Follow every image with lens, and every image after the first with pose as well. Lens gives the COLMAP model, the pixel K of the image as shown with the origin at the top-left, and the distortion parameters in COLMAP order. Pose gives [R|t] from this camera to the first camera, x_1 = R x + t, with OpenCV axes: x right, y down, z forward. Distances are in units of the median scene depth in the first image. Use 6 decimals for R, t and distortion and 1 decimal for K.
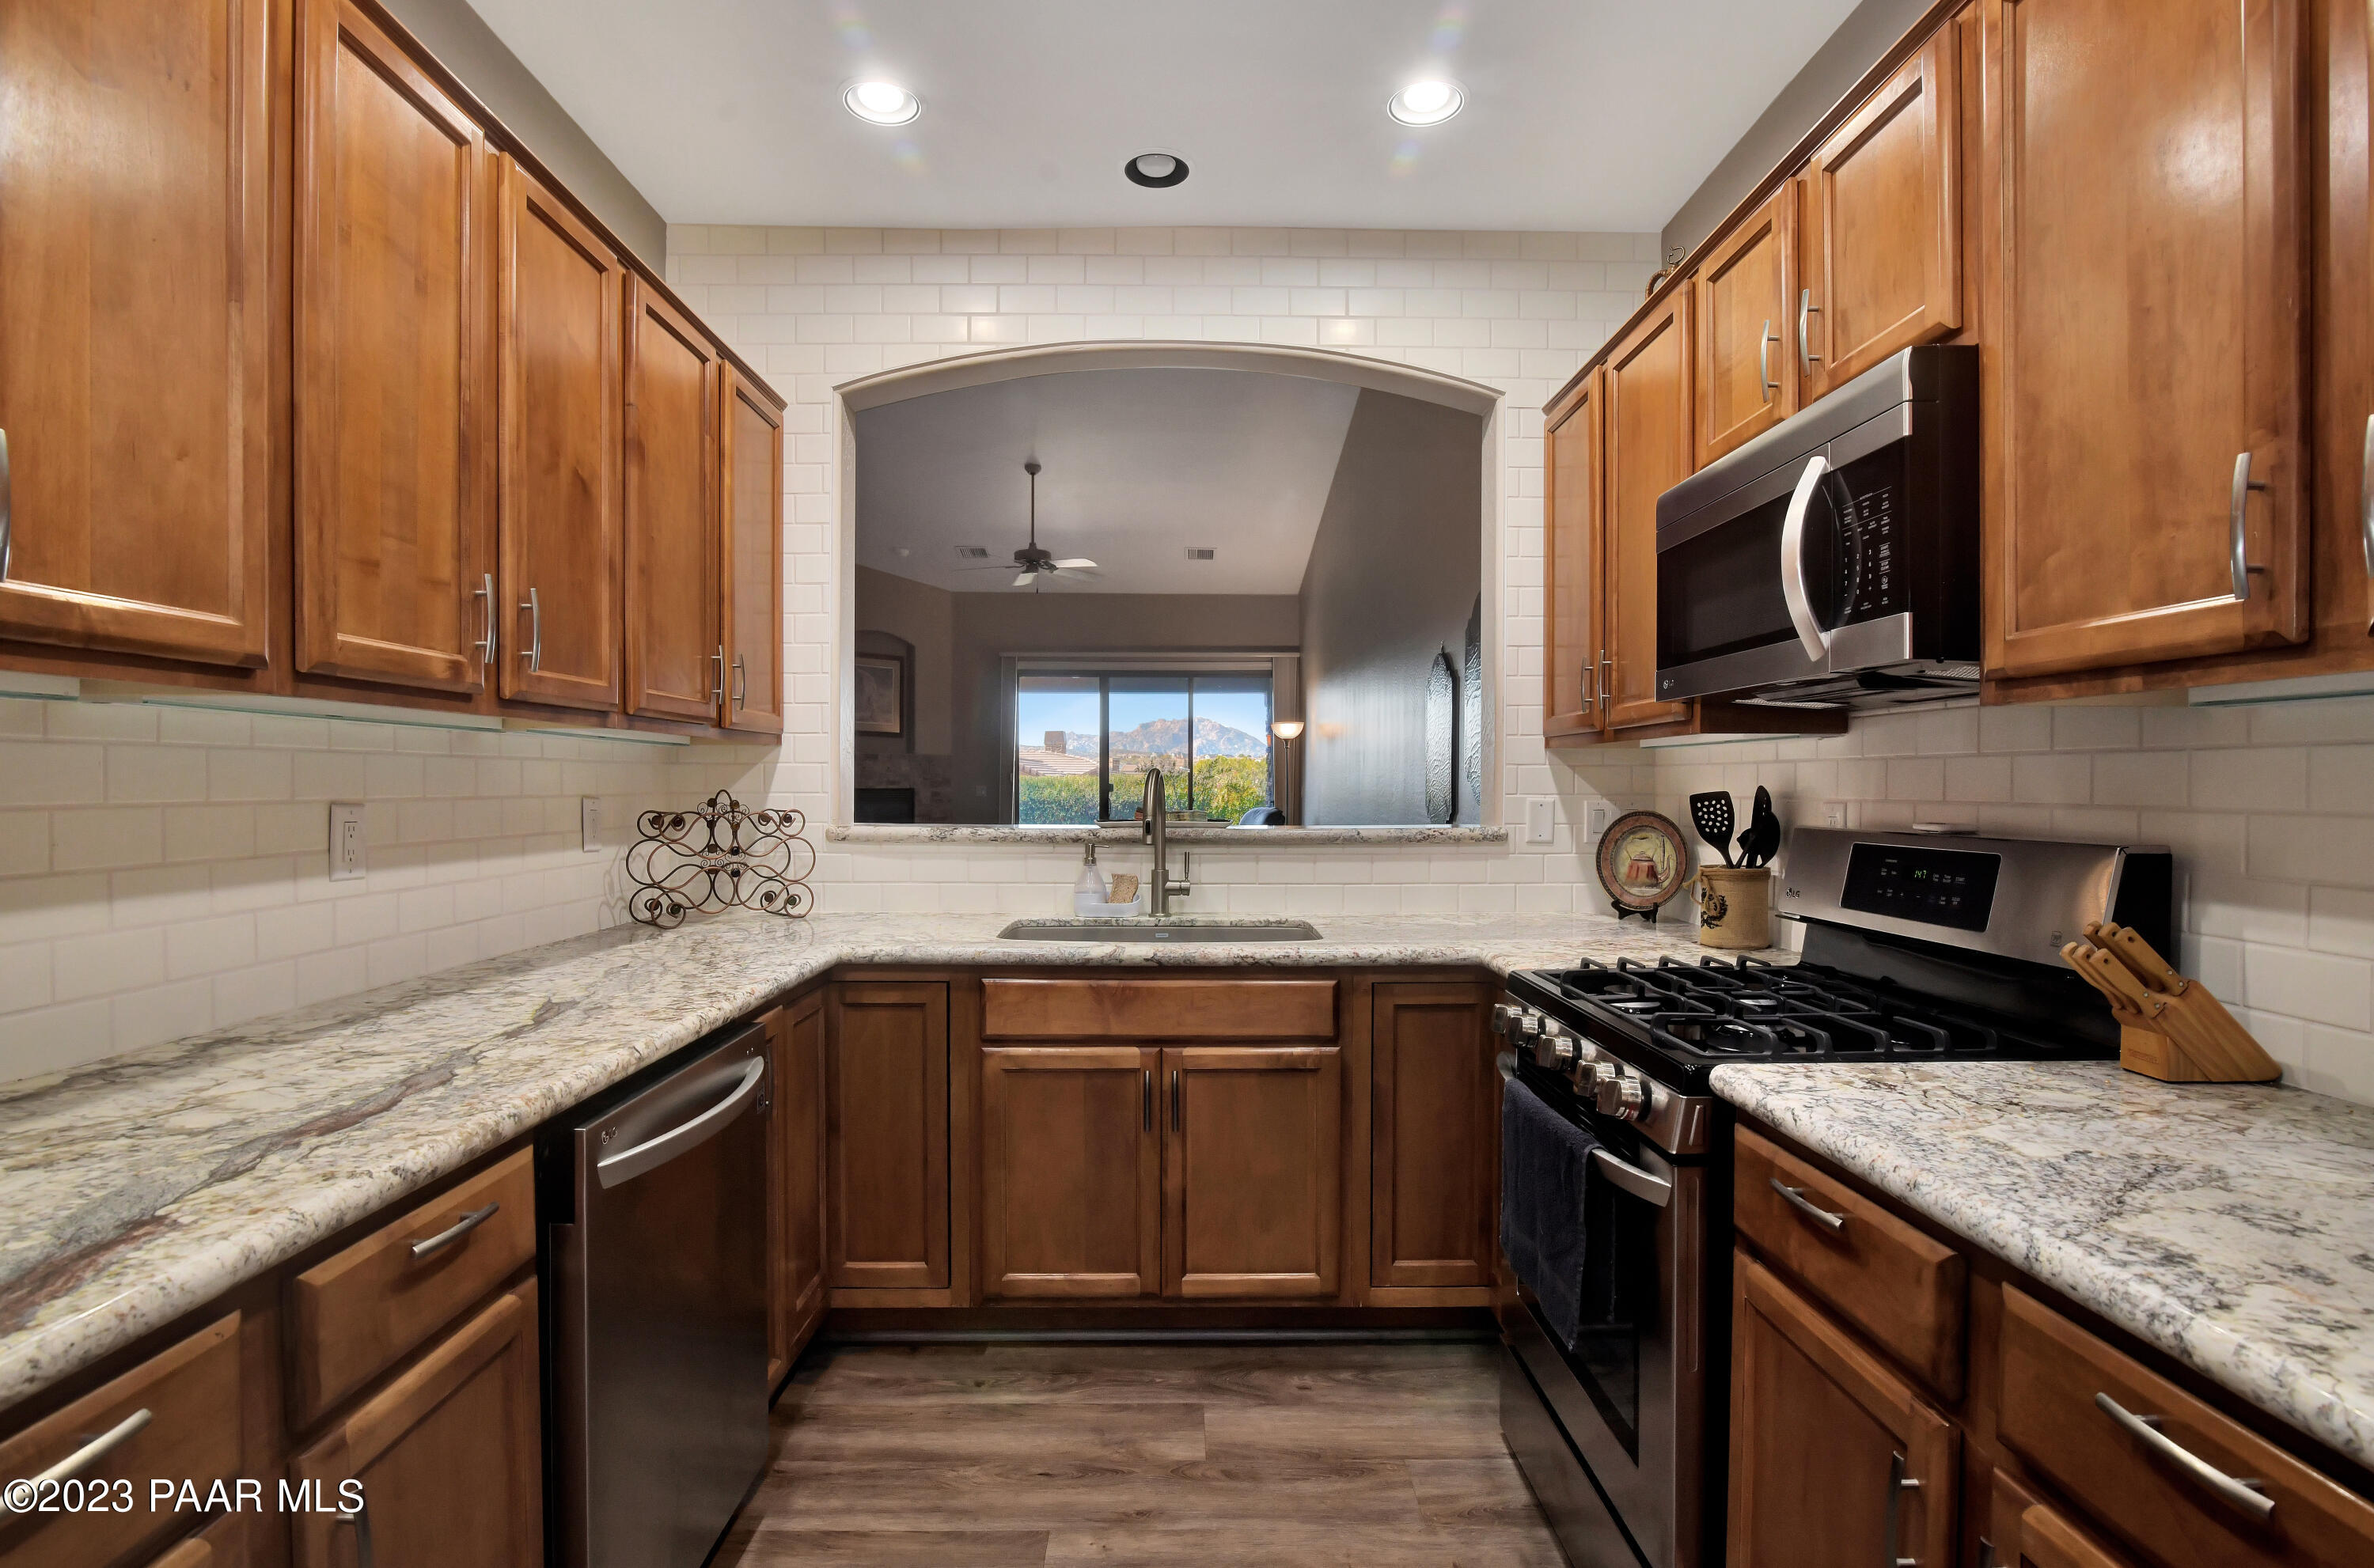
lens RADIAL K [[1128.0, 0, 1188.9], [0, 1128.0, 791.2], [0, 0, 1]] dist [-0.014693, 0.000025]
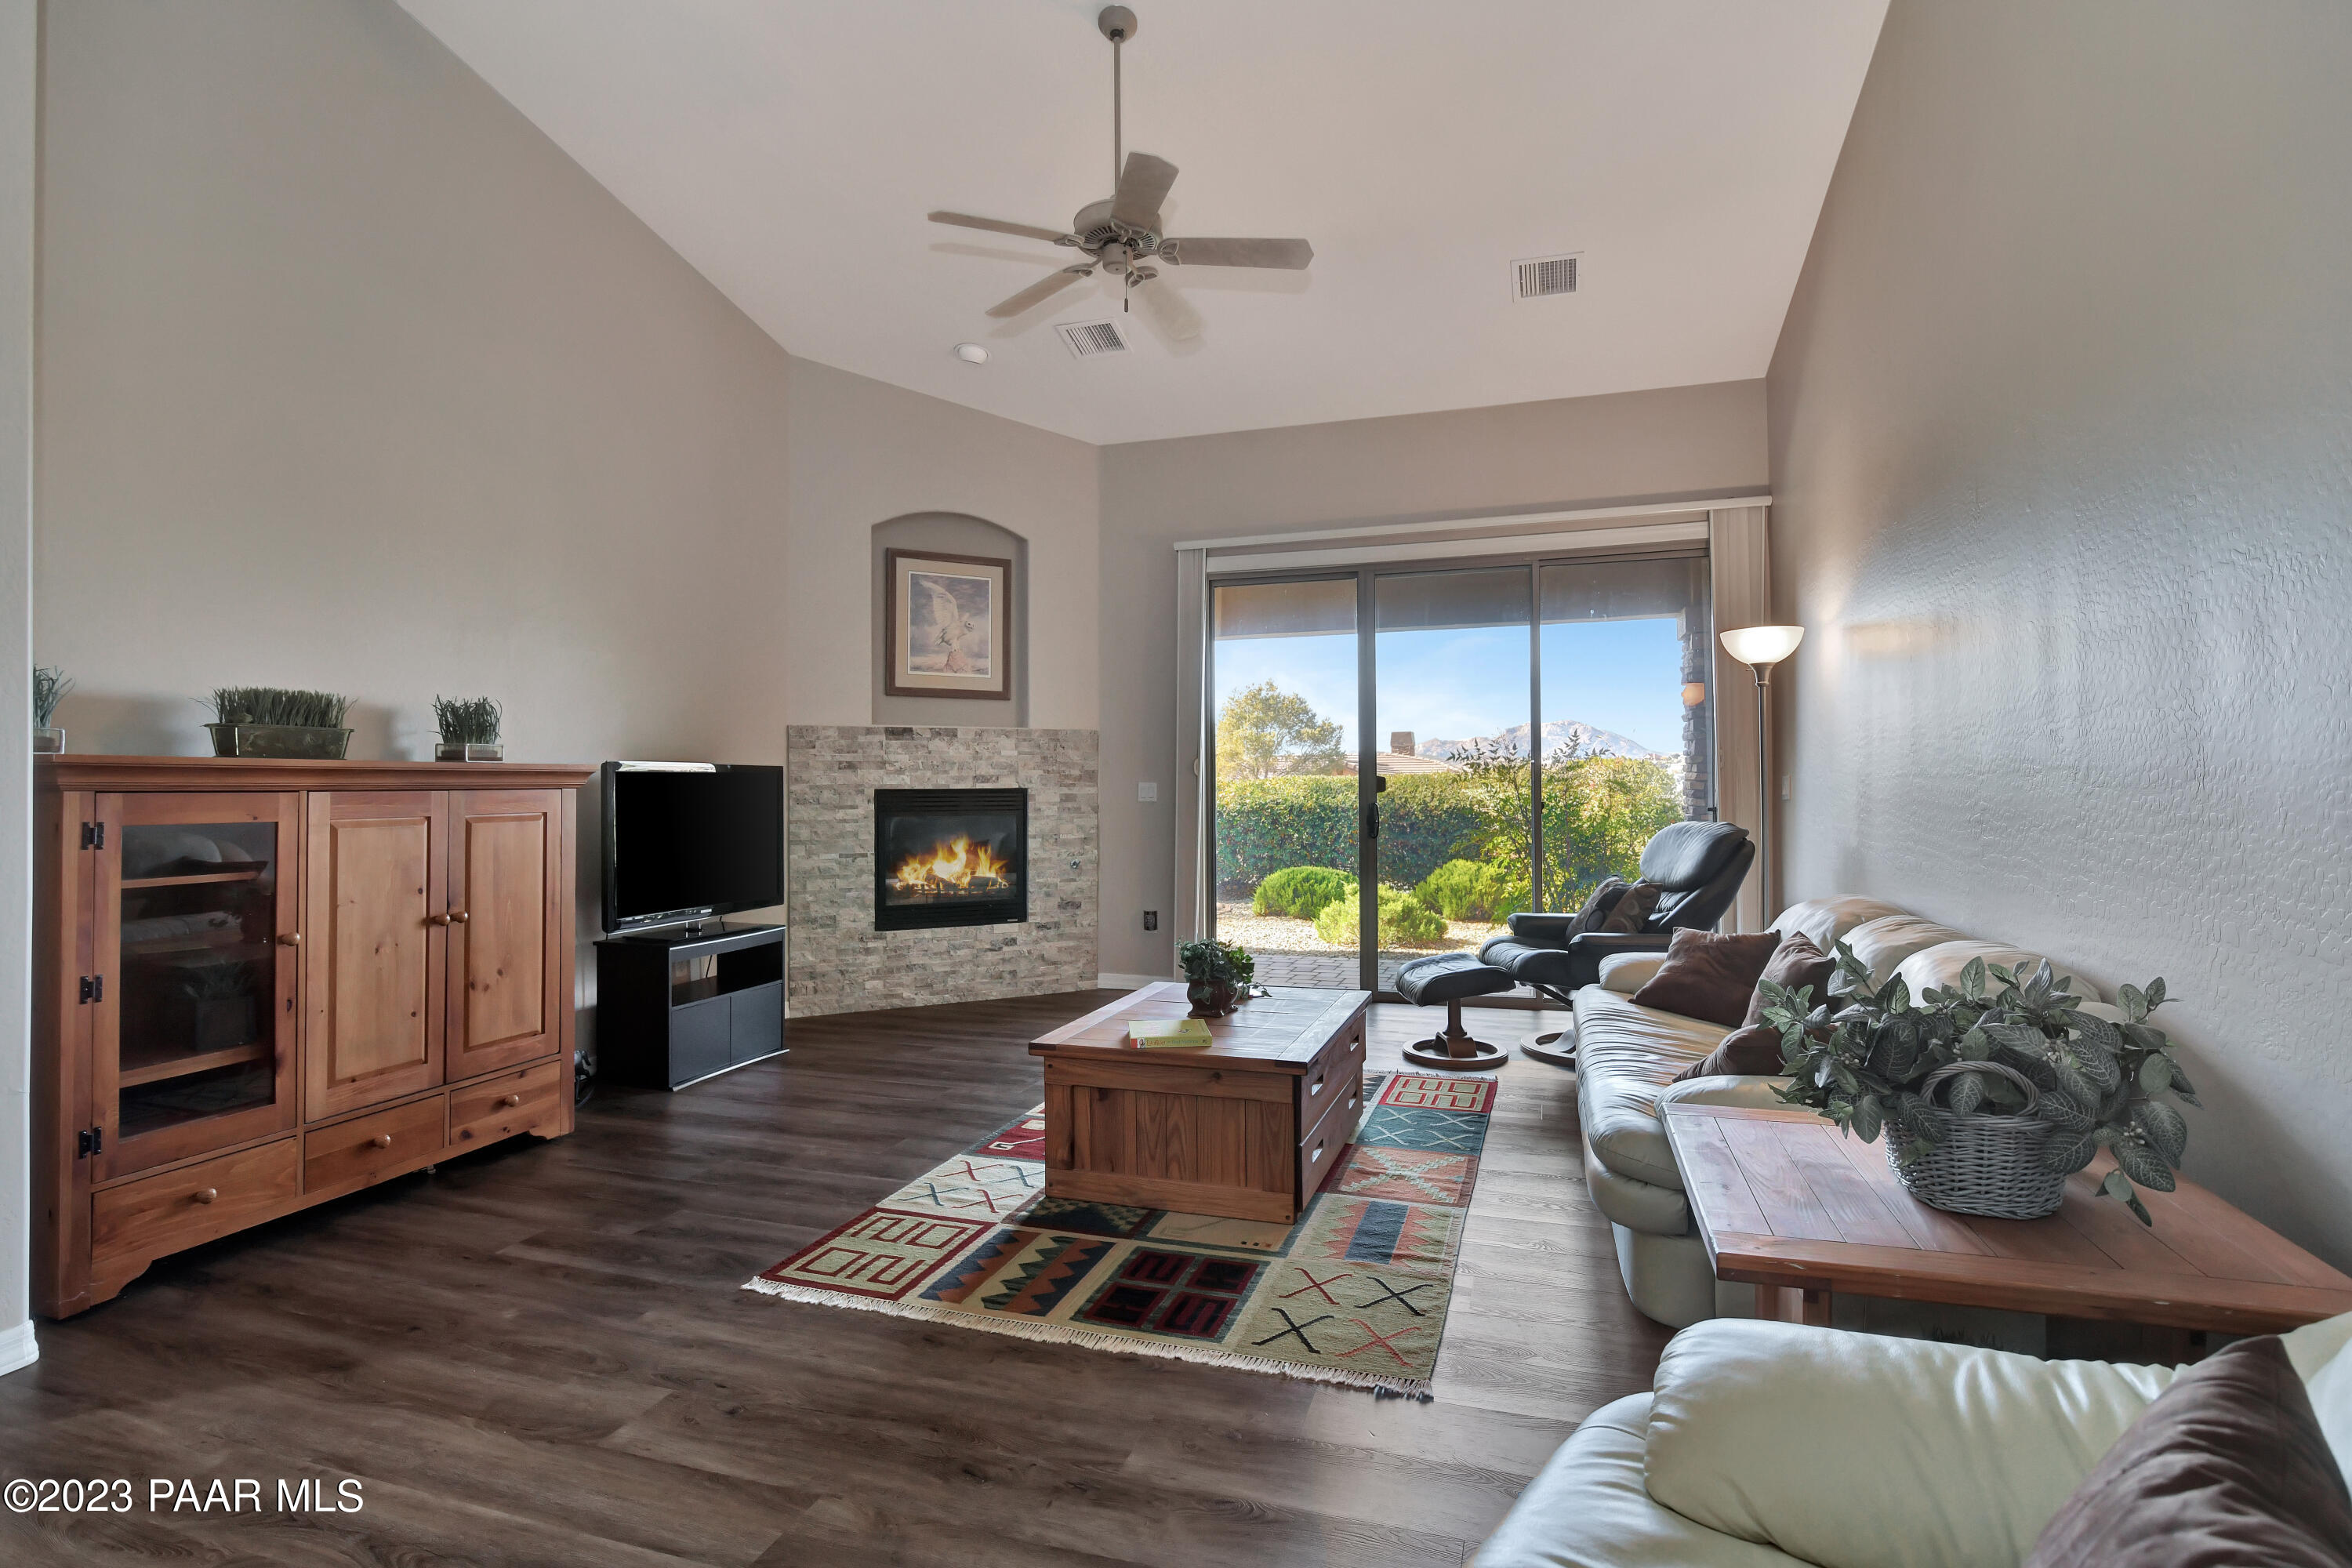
lens RADIAL K [[1117.7, 0, 1185.6], [0, 1117.7, 782.9], [0, 0, 1]] dist [-0.014693, 0.000025]
pose [[0.949092, -0.008565, -0.314884, 0.048389], [0.004547, 0.999899, -0.013491, 0.012967], [0.314968, 0.011372, 0.949034, 2.117771]]
